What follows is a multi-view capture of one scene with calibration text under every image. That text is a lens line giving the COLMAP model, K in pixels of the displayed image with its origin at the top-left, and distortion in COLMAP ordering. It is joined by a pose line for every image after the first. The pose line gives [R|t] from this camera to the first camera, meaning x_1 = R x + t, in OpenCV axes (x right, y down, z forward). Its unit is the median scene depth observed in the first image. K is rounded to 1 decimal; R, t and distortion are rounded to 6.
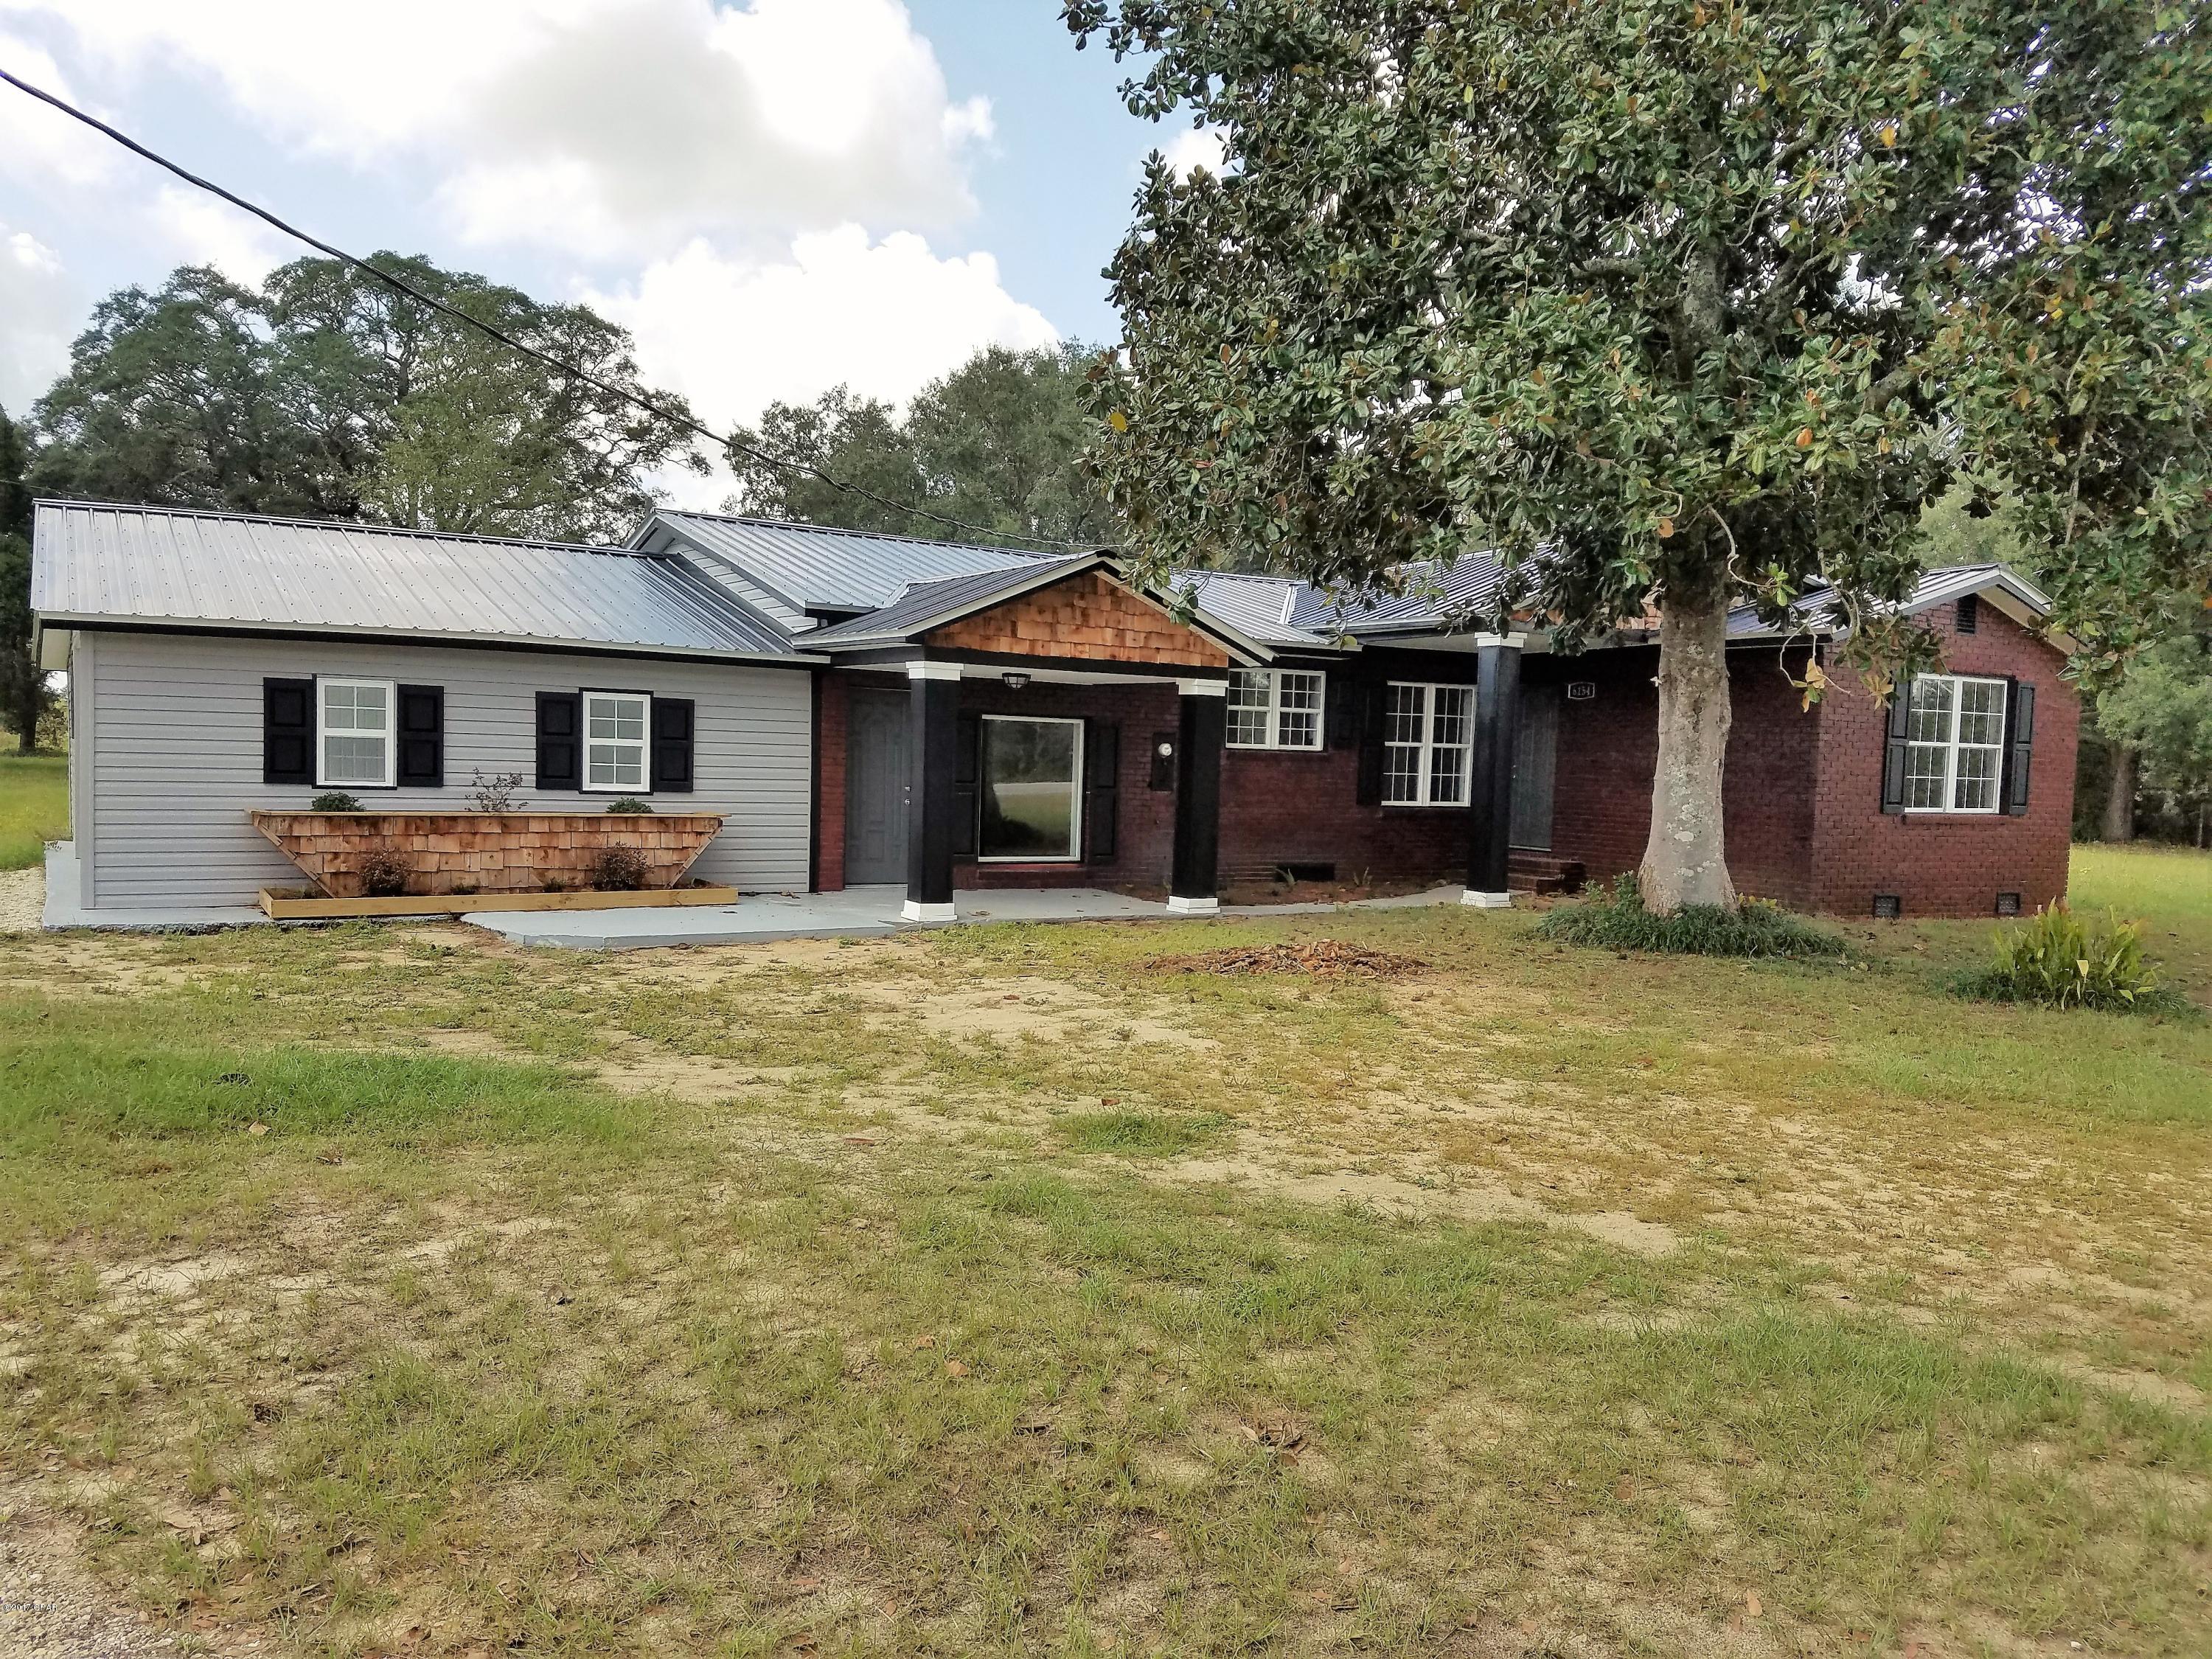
lens RADIAL K [[1715.6, 0, 1099.9], [0, 1715.6, 843.0], [0, 0, 1]] dist [0.073485, -0.112915]
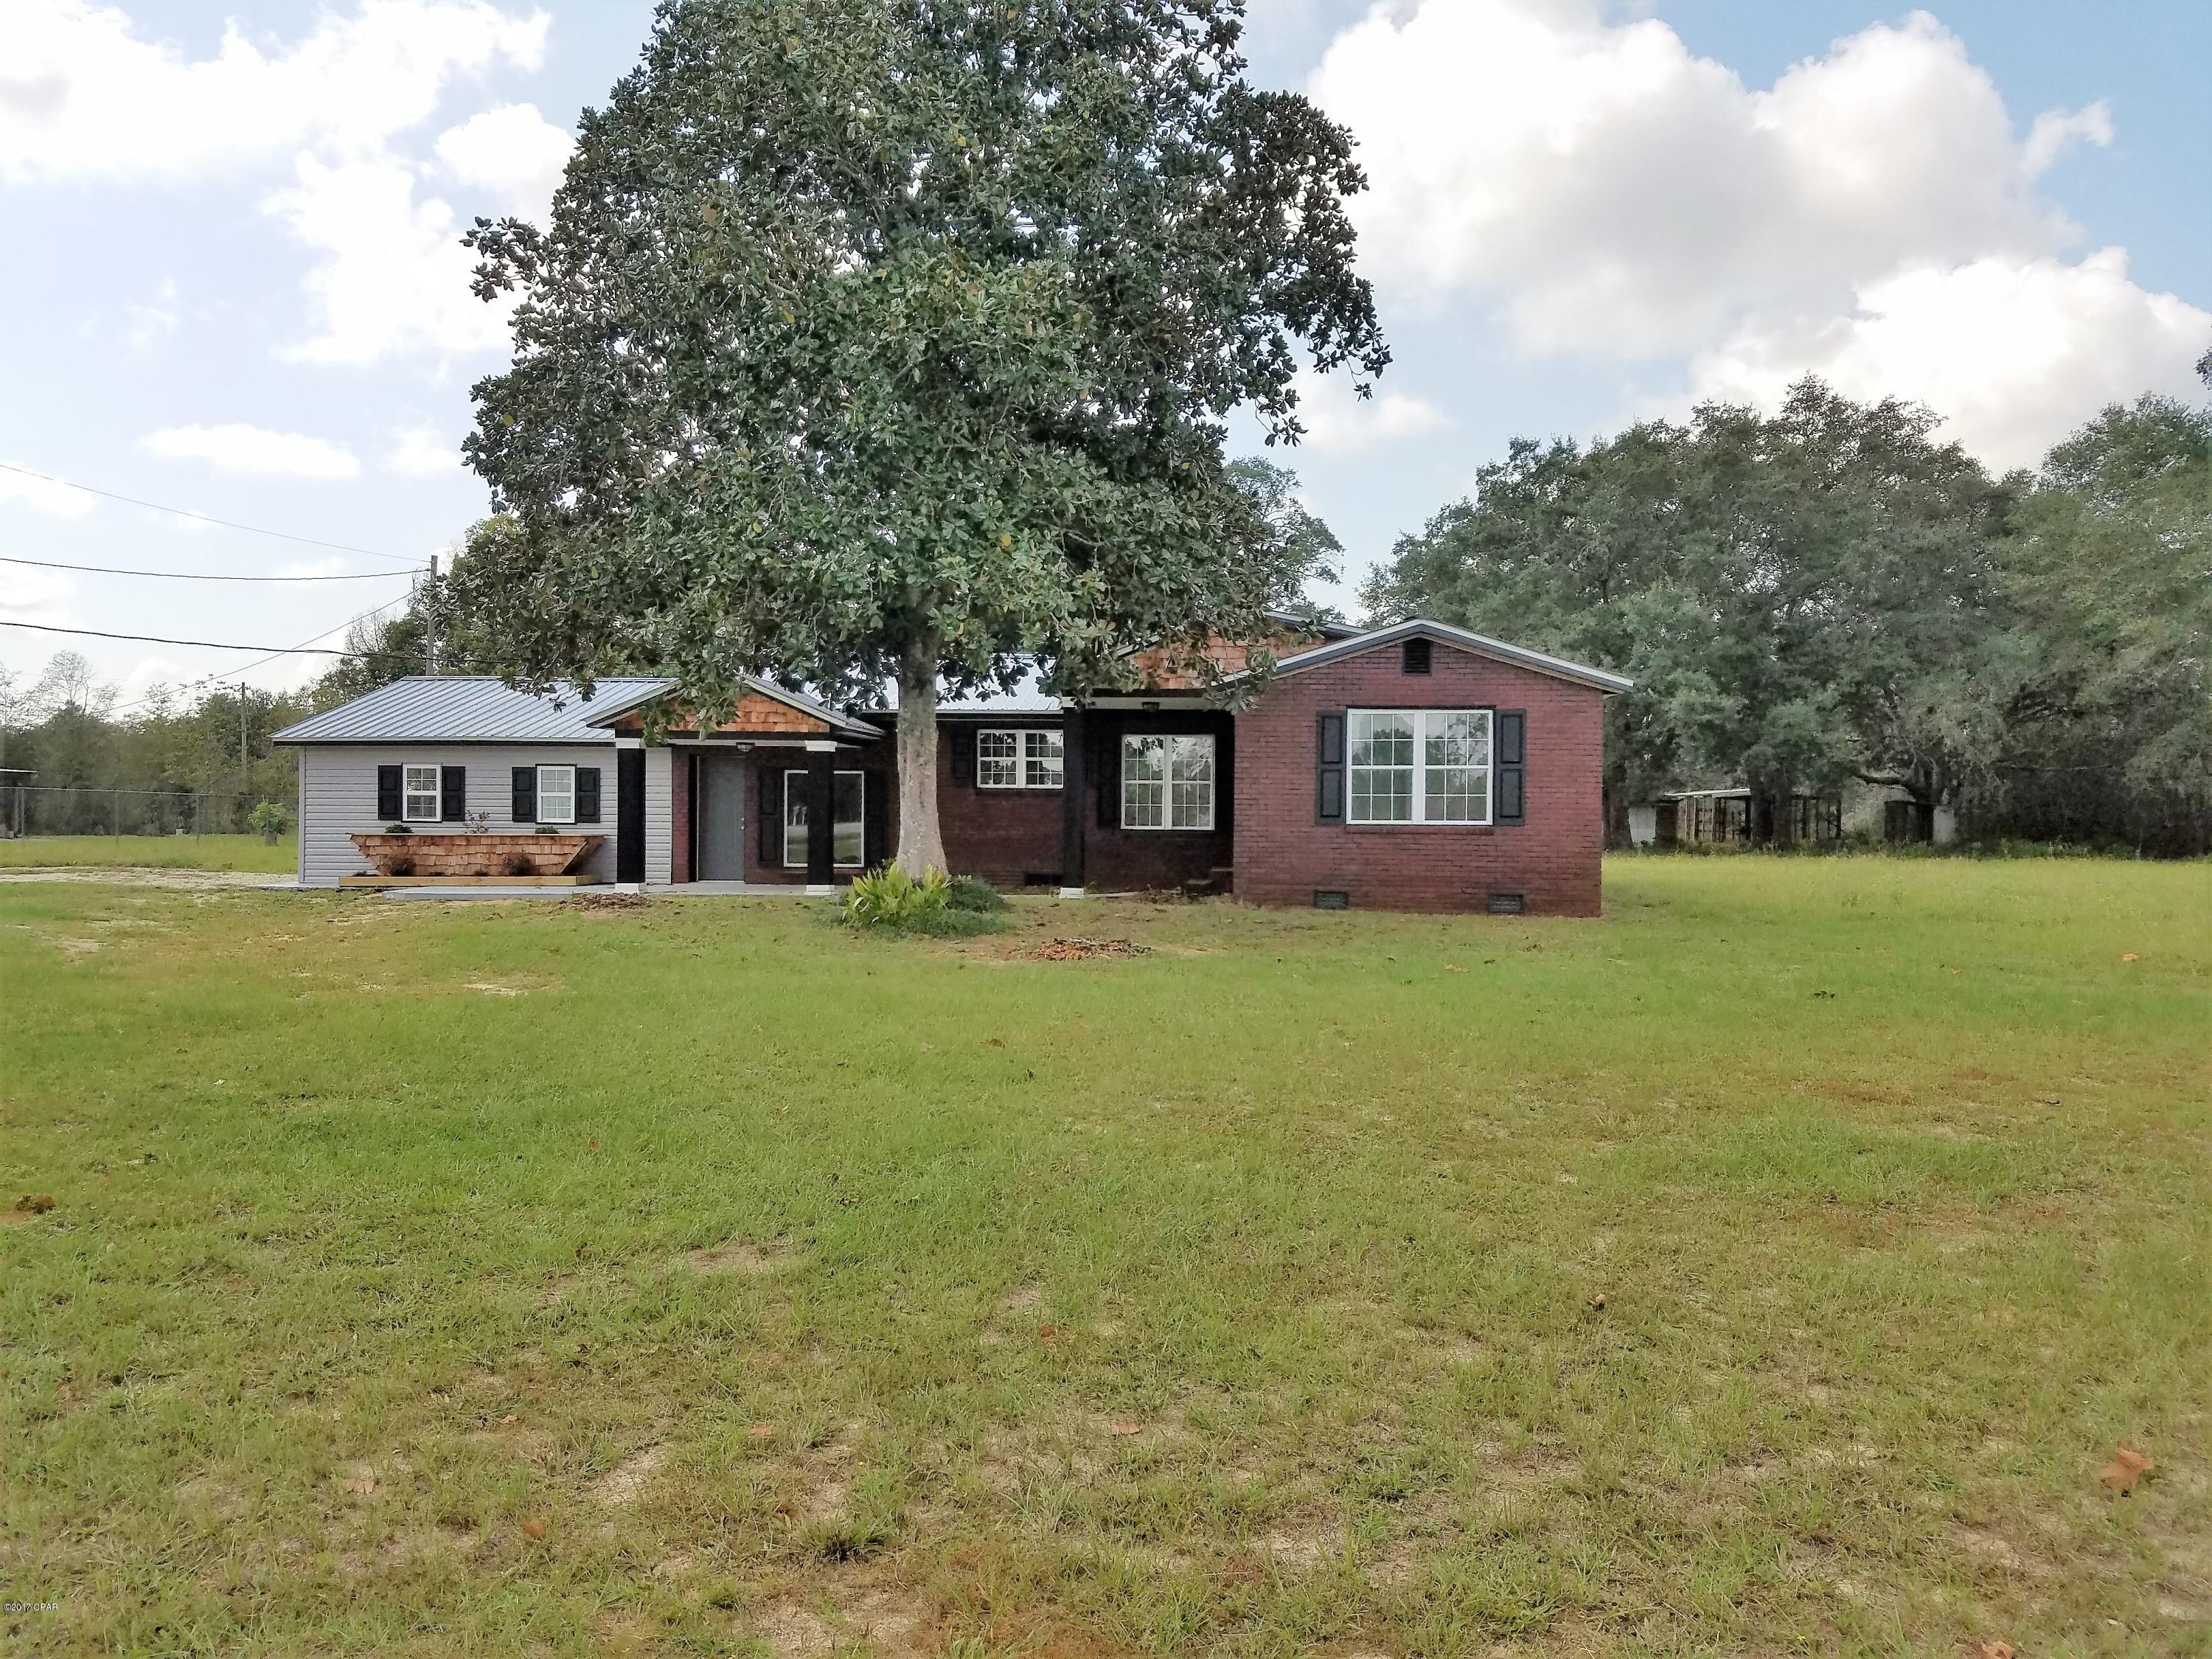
lens RADIAL K [[1715.6, 0, 1107.5], [0, 1715.6, 822.5], [0, 0, 1]] dist [0.073485, -0.112915]
pose [[0.802589, -0.022882, -0.596093, 1.227981], [-0.014884, 0.998185, -0.058357, 0.064375], [0.596346, 0.055710, 0.800792, -0.060007]]
